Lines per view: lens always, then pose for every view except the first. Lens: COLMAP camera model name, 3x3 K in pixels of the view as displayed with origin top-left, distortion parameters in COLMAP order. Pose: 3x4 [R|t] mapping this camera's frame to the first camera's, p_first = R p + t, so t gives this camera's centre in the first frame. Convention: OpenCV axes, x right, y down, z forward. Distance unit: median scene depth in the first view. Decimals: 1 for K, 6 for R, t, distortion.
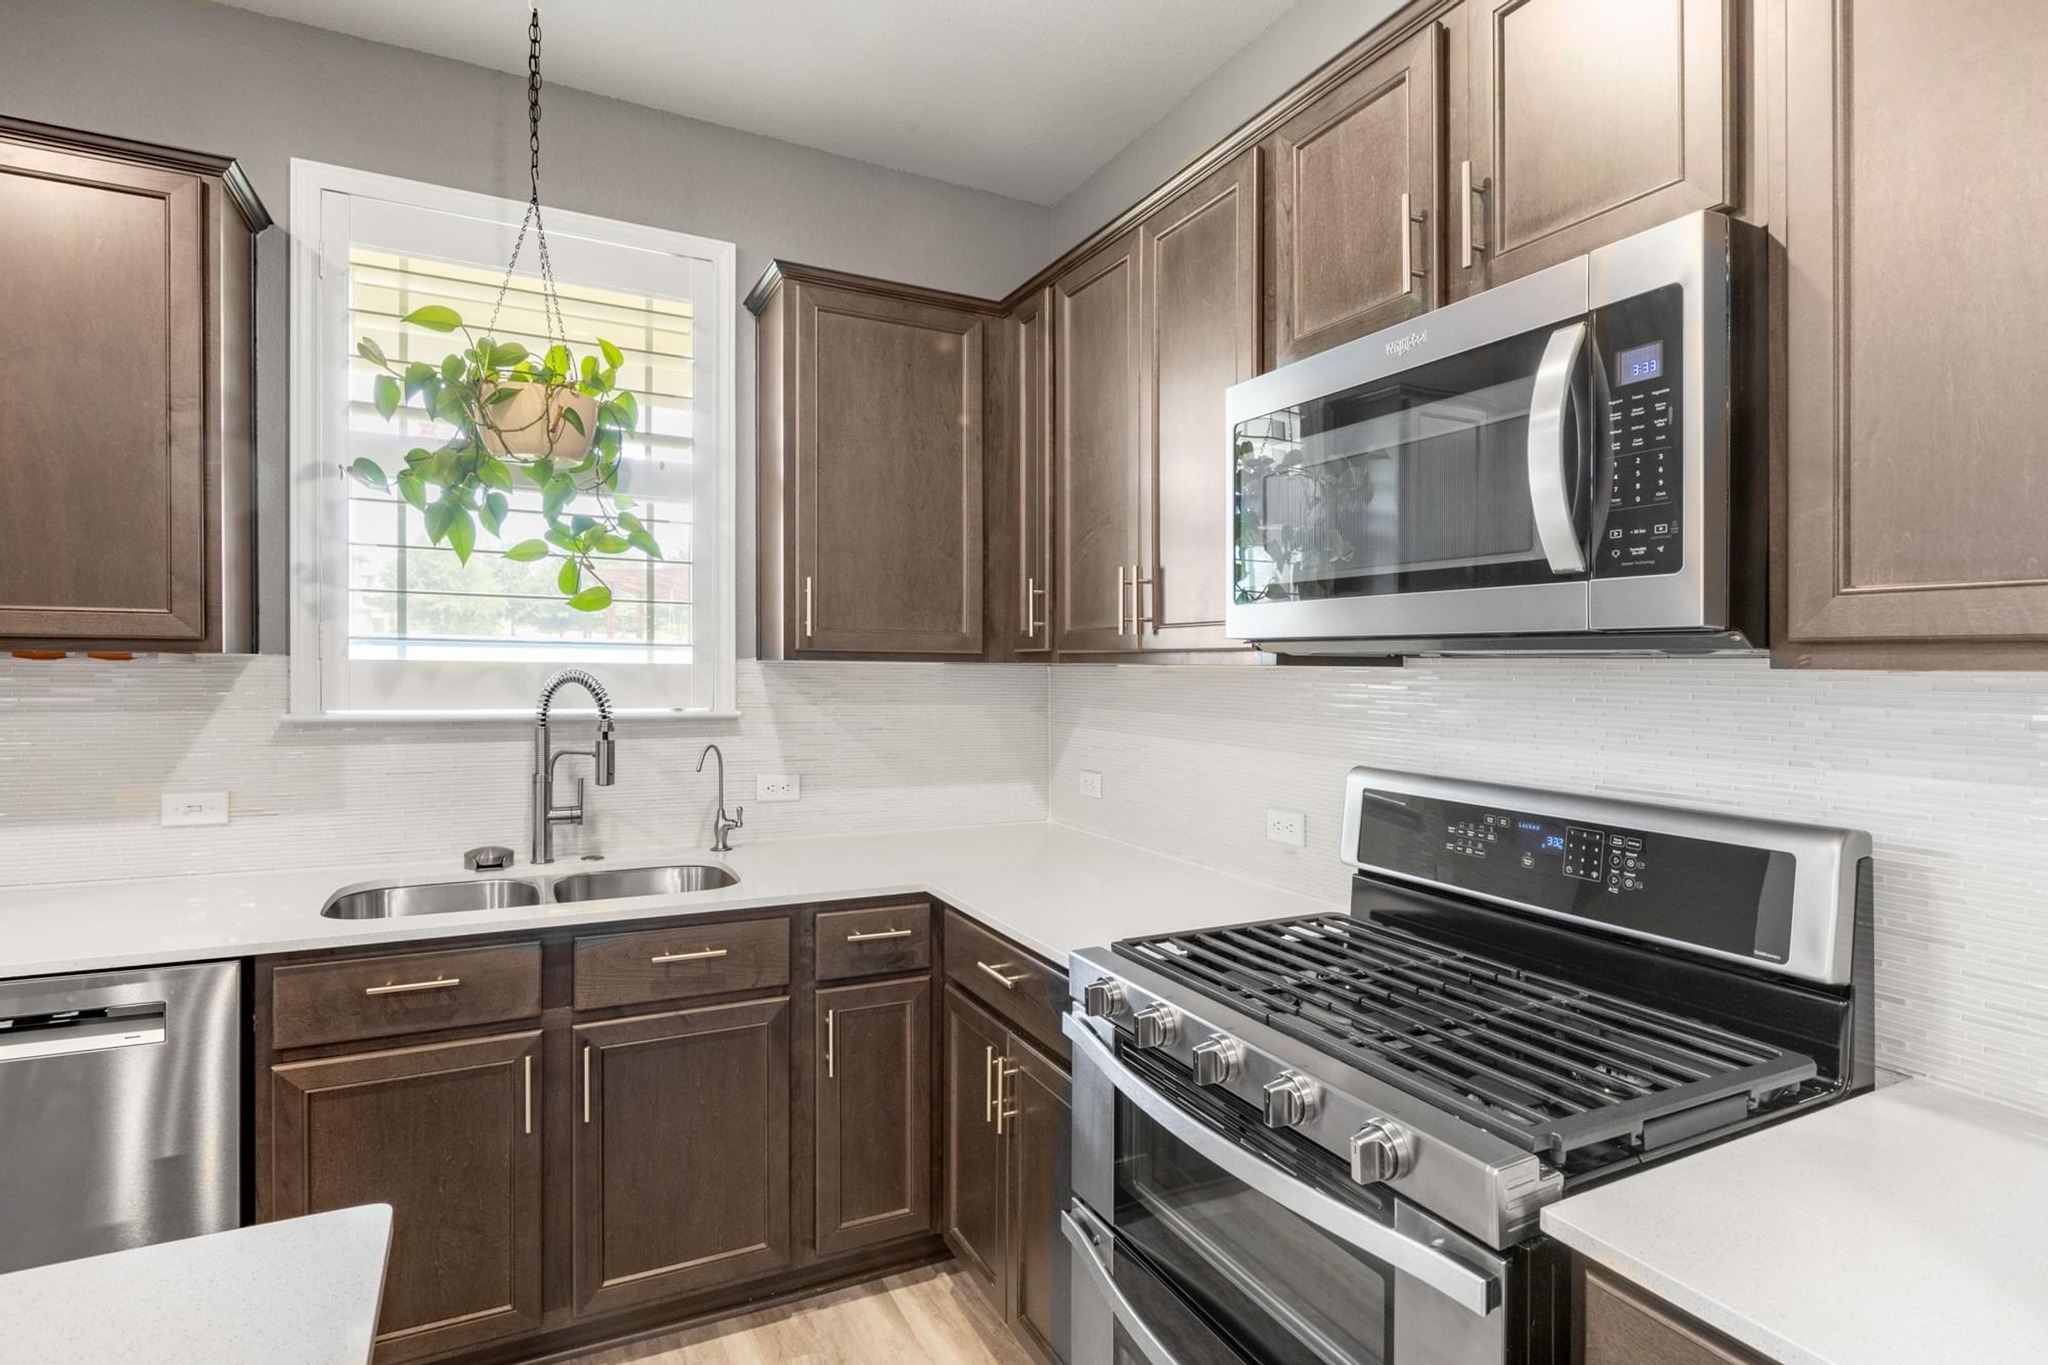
lens RADIAL K [[1058.2, 0, 1017.8], [0, 1058.2, 659.5], [0, 0, 1]] dist [0.002461, 0.000555]
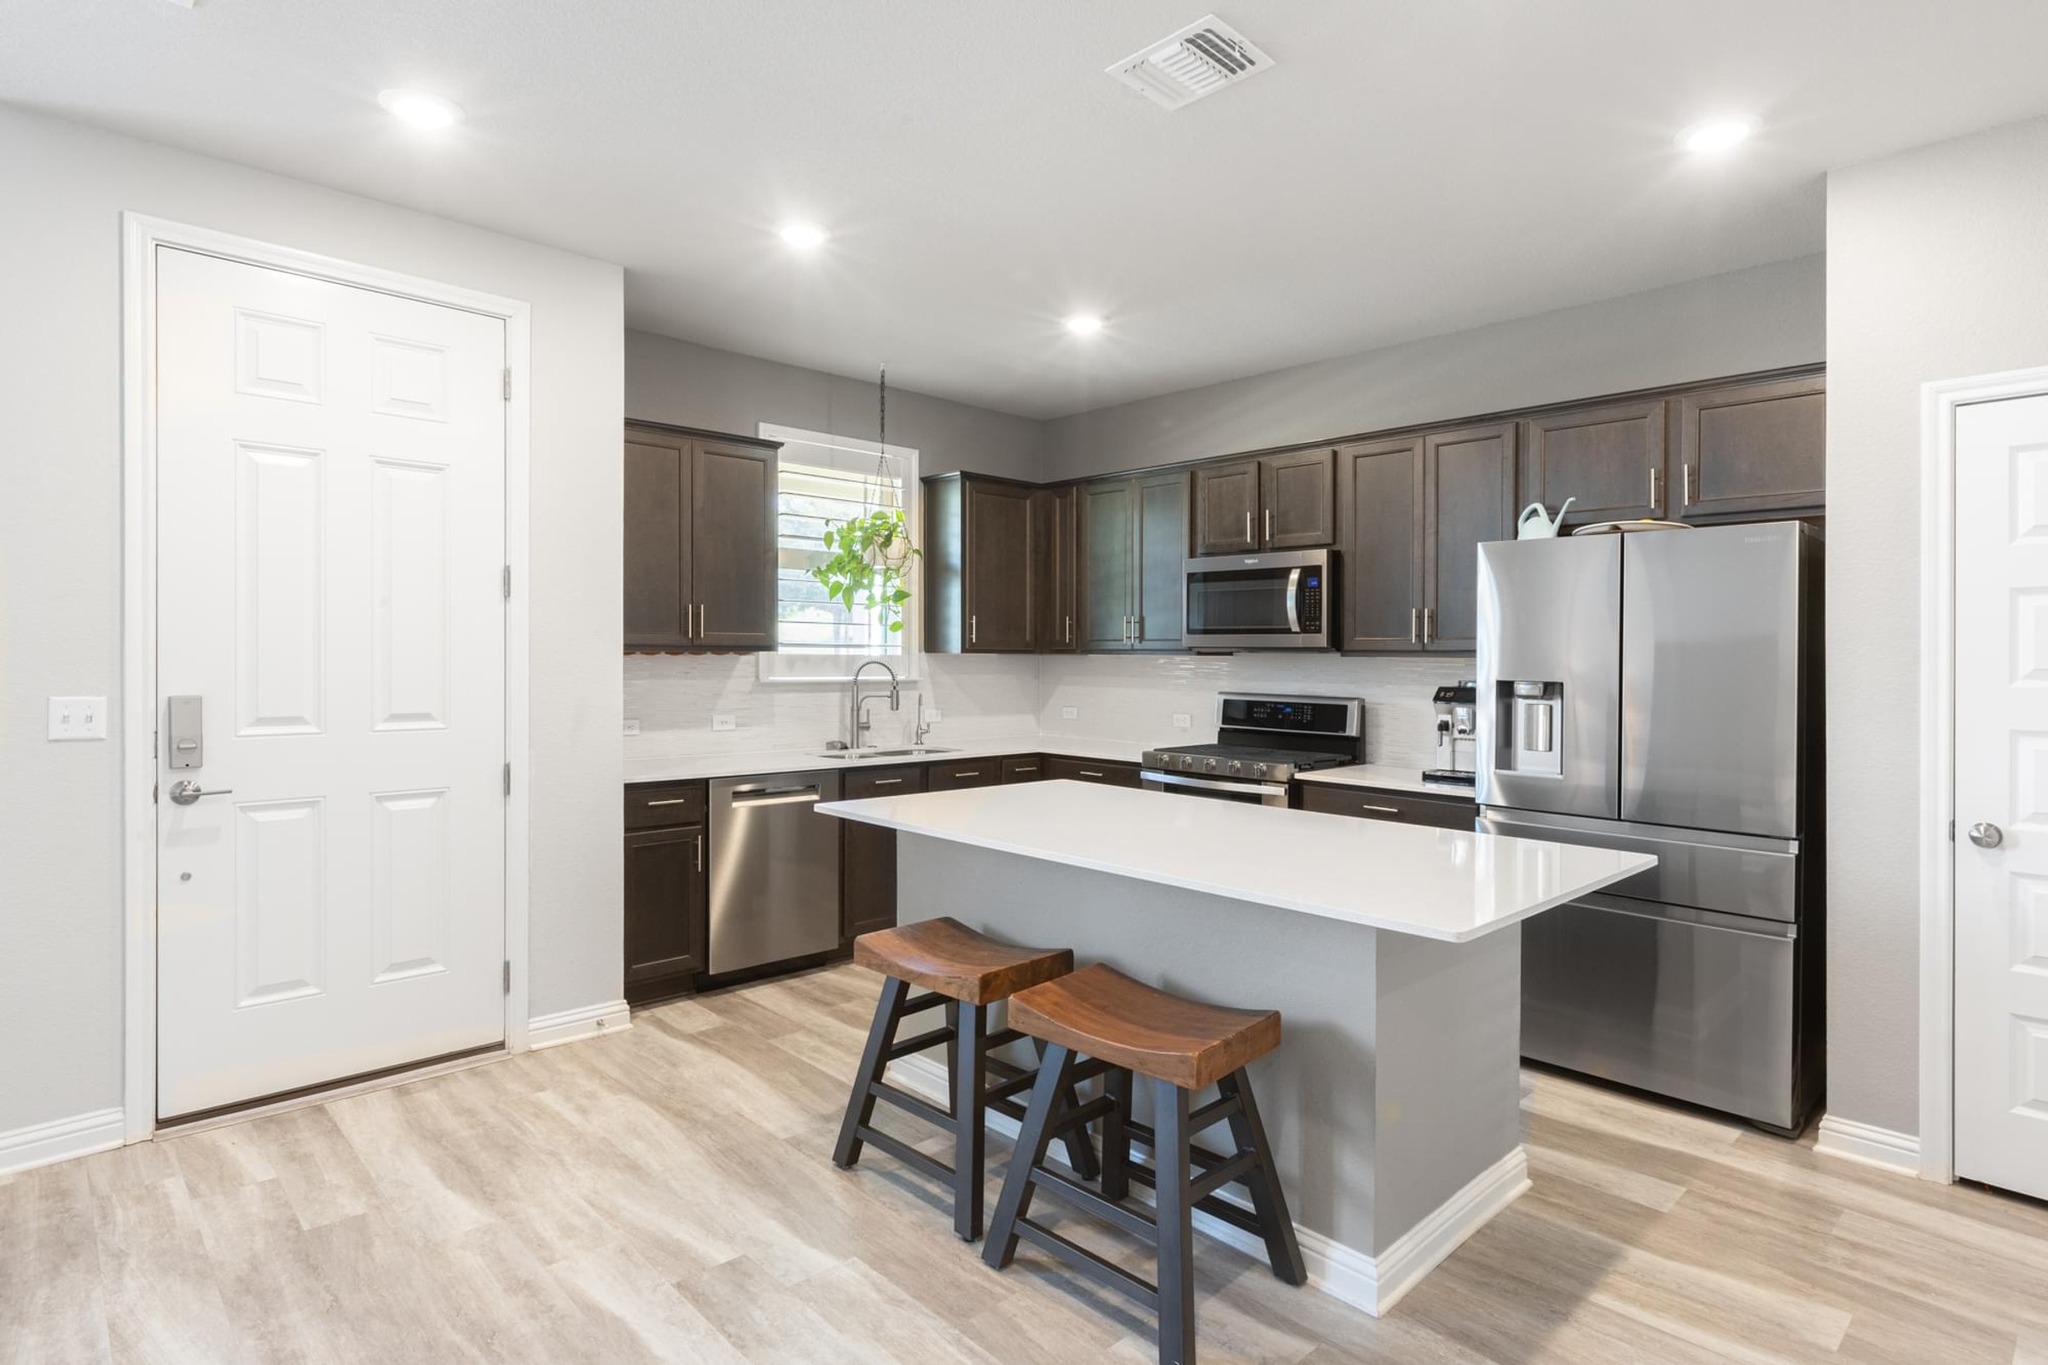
lens RADIAL K [[1058.2, 0, 1017.8], [0, 1058.2, 659.5], [0, 0, 1]] dist [0.002461, 0.000555]
pose [[0.962575, -0.005033, 0.270968, -1.140023], [0.001479, 0.999910, 0.013317, -0.025819], [-0.271011, -0.012418, 0.962496, -1.852052]]
